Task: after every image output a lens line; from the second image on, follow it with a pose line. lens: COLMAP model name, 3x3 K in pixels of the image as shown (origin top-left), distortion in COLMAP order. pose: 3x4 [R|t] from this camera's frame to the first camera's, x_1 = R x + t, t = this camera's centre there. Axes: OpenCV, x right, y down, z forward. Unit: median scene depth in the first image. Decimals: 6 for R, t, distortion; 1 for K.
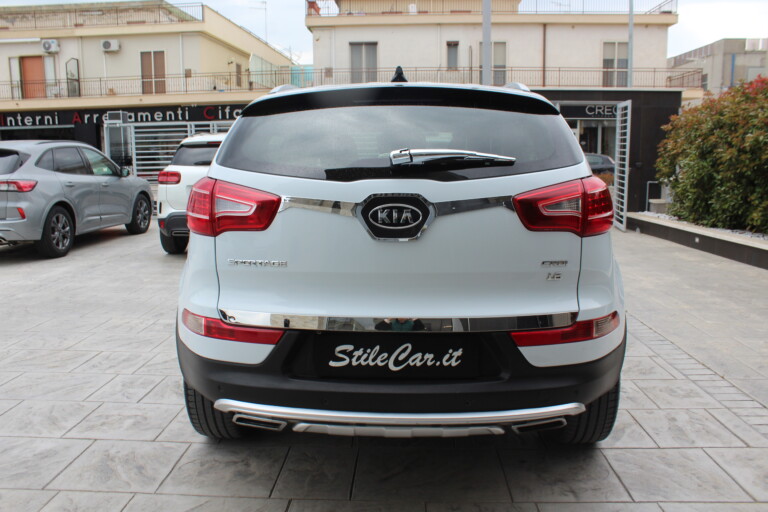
lens RADIAL K [[655.8, 0, 381.3], [0, 655.8, 254.9], [0, 0, 1]] dist [-0.144640, 0.131717]
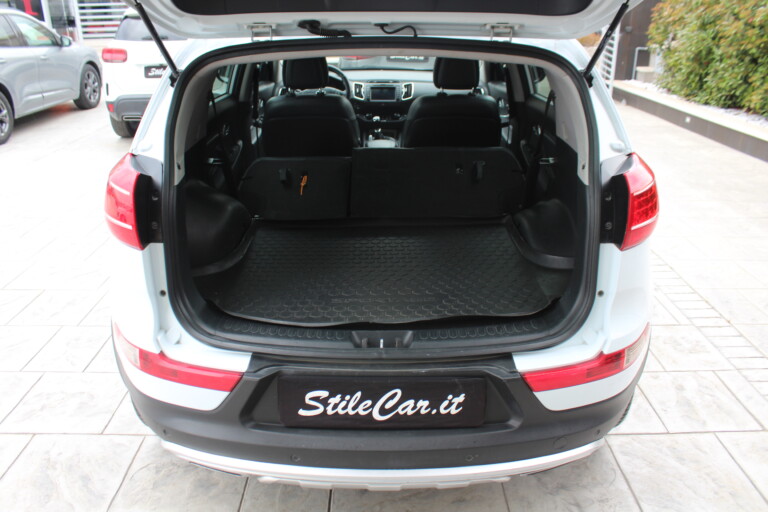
lens RADIAL K [[655.8, 0, 382.8], [0, 655.8, 260.5], [0, 0, 1]] dist [-0.144640, 0.131717]
pose [[0.998899, -0.012447, 0.045229, -0.006842], [0.001455, 0.971913, 0.235335, -0.134638], [-0.046888, -0.235010, 0.970861, 0.176730]]
